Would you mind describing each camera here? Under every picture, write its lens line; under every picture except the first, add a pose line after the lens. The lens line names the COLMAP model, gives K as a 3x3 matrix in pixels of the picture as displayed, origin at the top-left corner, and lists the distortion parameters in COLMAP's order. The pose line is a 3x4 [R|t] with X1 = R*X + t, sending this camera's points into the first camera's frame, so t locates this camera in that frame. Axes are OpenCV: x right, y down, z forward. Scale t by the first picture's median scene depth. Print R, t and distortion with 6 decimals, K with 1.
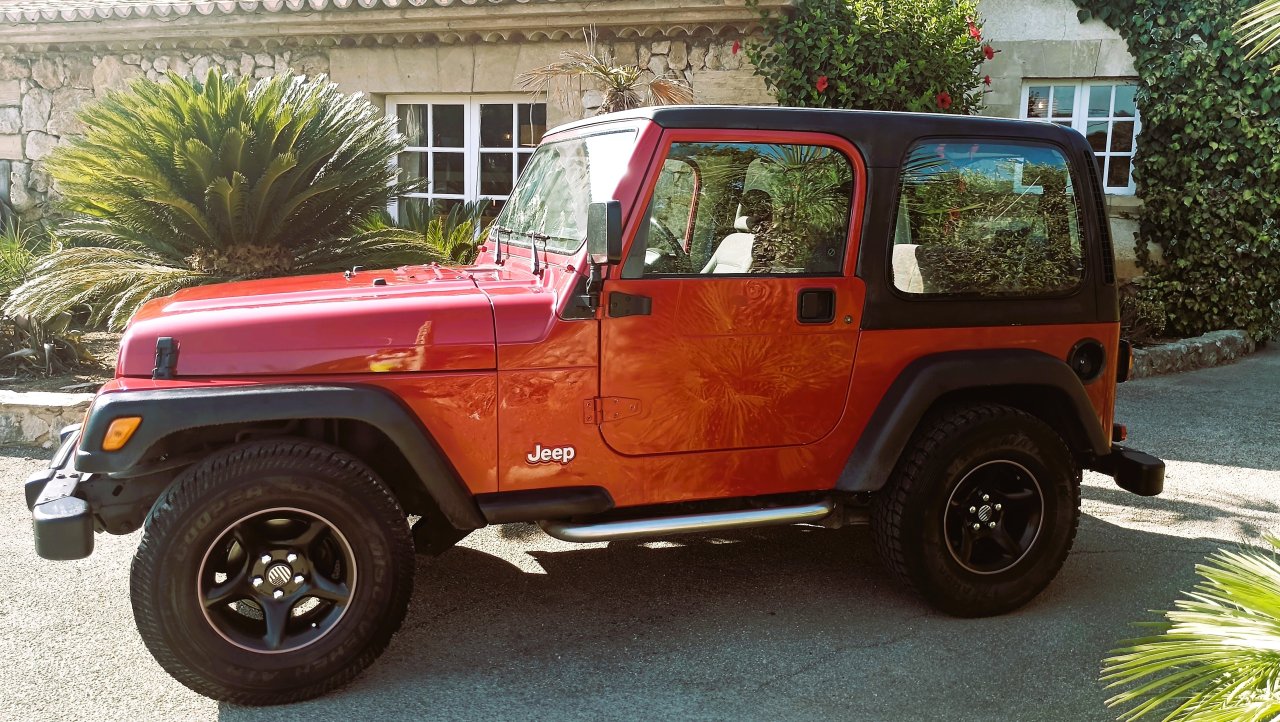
lens RADIAL K [[1129.9, 0, 659.2], [0, 1129.9, 356.4], [0, 0, 1]] dist [0.059883, -0.080724]
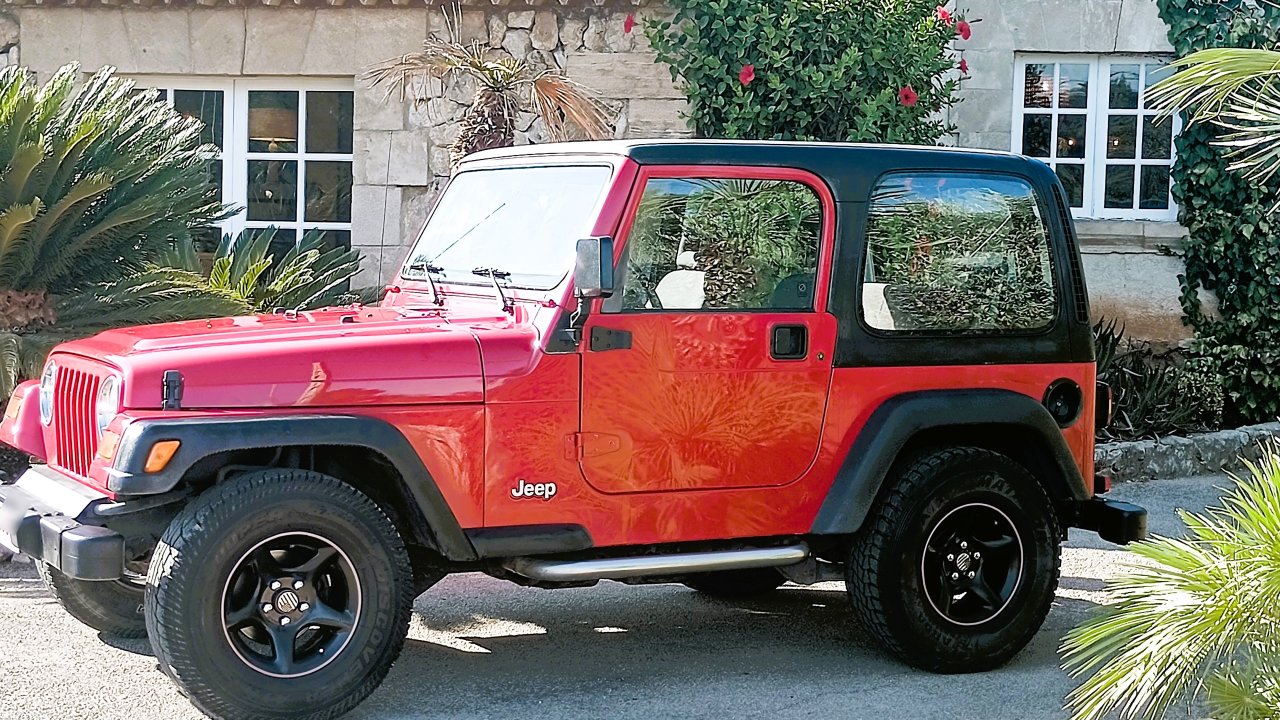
lens RADIAL K [[2181.6, 0, 667.2], [0, 2181.6, 361.8], [0, 0, 1]] dist [0.081472, -0.163707]
pose [[0.990848, -0.008372, 0.134725, -0.114501], [0.018173, 0.997262, -0.071685, 0.055084], [-0.133756, 0.073477, 0.988287, -0.442349]]
